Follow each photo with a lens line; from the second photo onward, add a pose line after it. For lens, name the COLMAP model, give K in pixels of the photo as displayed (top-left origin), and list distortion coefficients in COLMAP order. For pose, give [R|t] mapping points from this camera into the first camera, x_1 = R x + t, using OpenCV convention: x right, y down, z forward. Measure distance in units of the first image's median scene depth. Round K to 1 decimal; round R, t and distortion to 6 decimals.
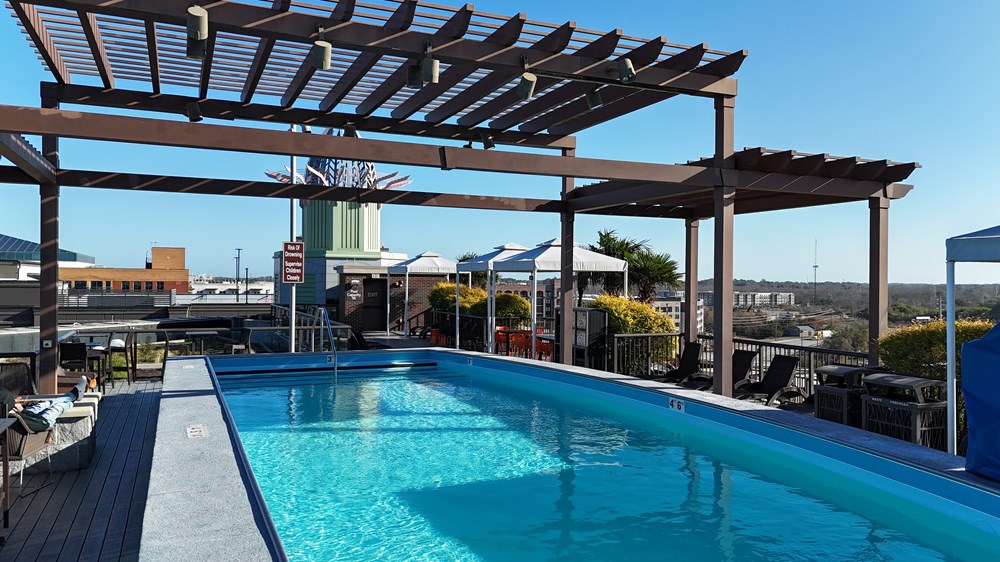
lens RADIAL K [[735.8, 0, 501.3], [0, 735.8, 280.3], [0, 0, 1]] dist [0.074419, -0.064696]
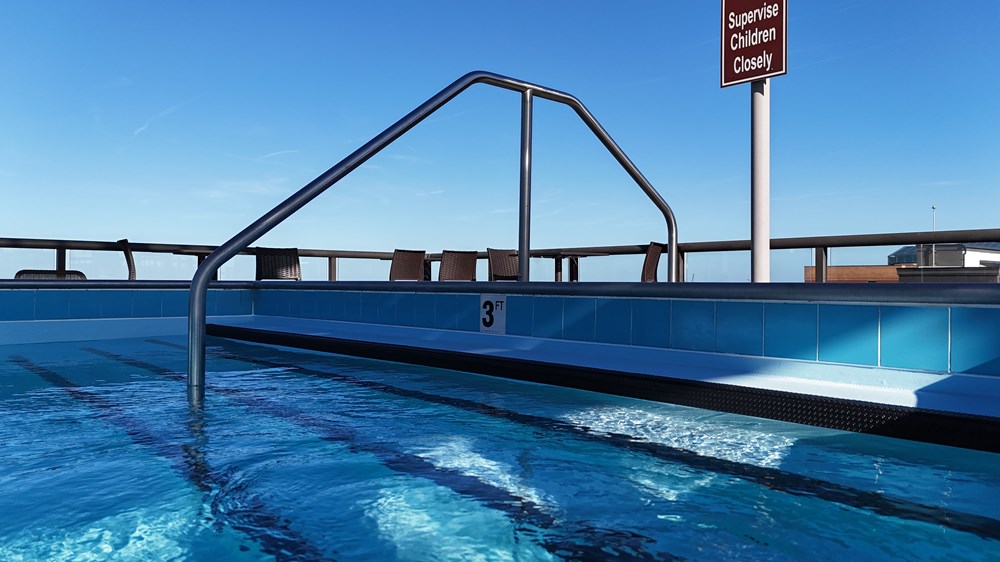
lens RADIAL K [[735.8, 0, 505.2], [0, 735.8, 276.3], [0, 0, 1]] dist [0.074419, -0.064696]
pose [[0.320999, -0.017587, -0.946916, -0.036328], [-0.001231, 0.999819, -0.018987, 0.090798], [0.947079, 0.007260, 0.320919, 0.849621]]
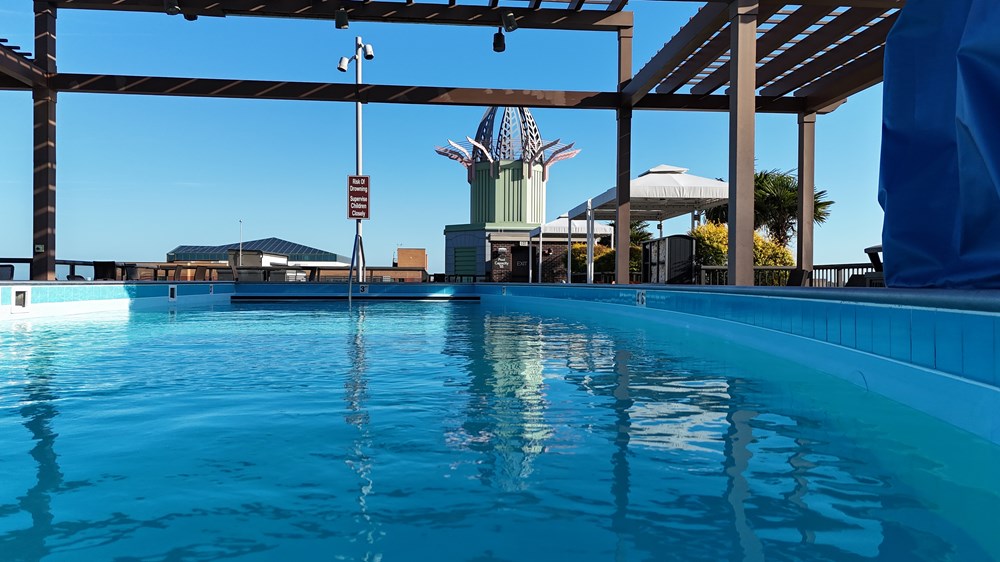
lens RADIAL K [[735.8, 0, 498.1], [0, 735.8, 277.3], [0, 0, 1]] dist [0.074419, -0.064696]
pose [[0.947919, -0.005867, -0.318457, 0.196960], [0.002970, 0.999950, -0.009582, 0.091745], [0.318498, 0.008137, 0.947889, 0.169560]]
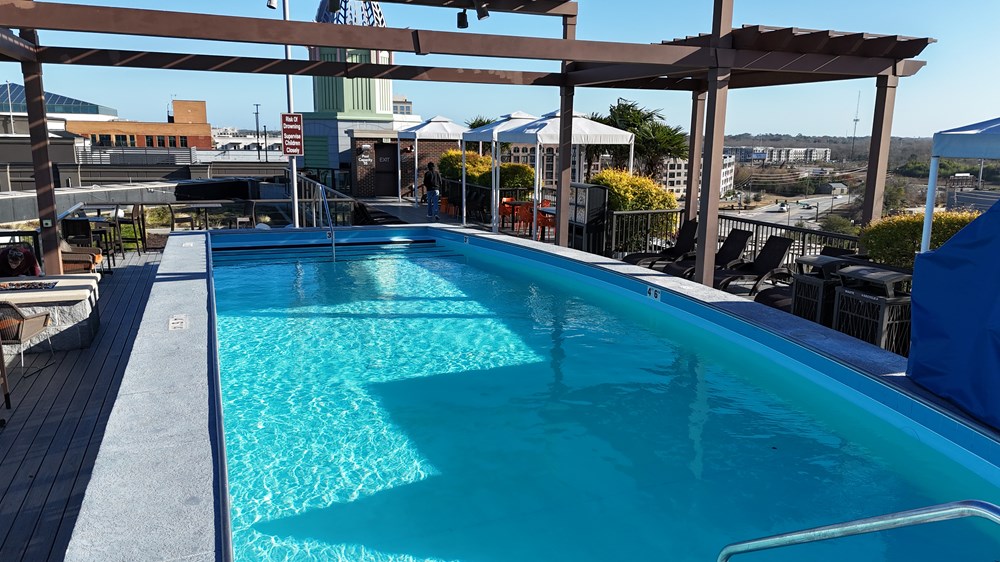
lens RADIAL K [[735.8, 0, 500.7], [0, 735.8, 281.0], [0, 0, 1]] dist [0.074419, -0.064696]
pose [[0.999337, 0.010508, -0.034873, 0.036235], [-0.003541, 0.980972, 0.194116, -0.026739], [0.036249, -0.193864, 0.980359, -0.001170]]
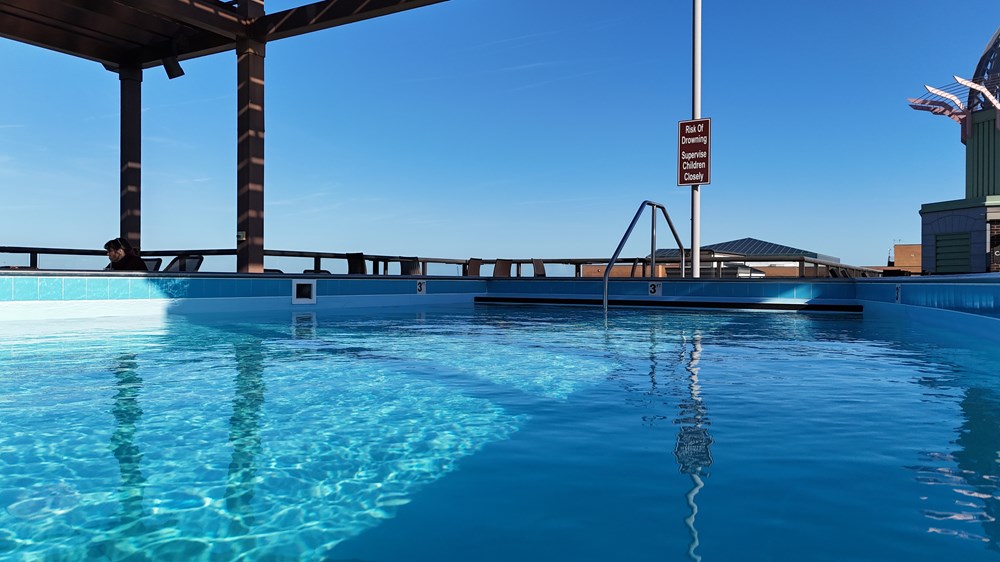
lens RADIAL K [[735.8, 0, 498.3], [0, 735.8, 282.1], [0, 0, 1]] dist [0.074419, -0.064696]
pose [[0.576223, -0.003935, -0.817283, 0.147216], [-0.001779, 0.999980, -0.006069, 0.095276], [0.817290, 0.004951, 0.576205, 0.519938]]
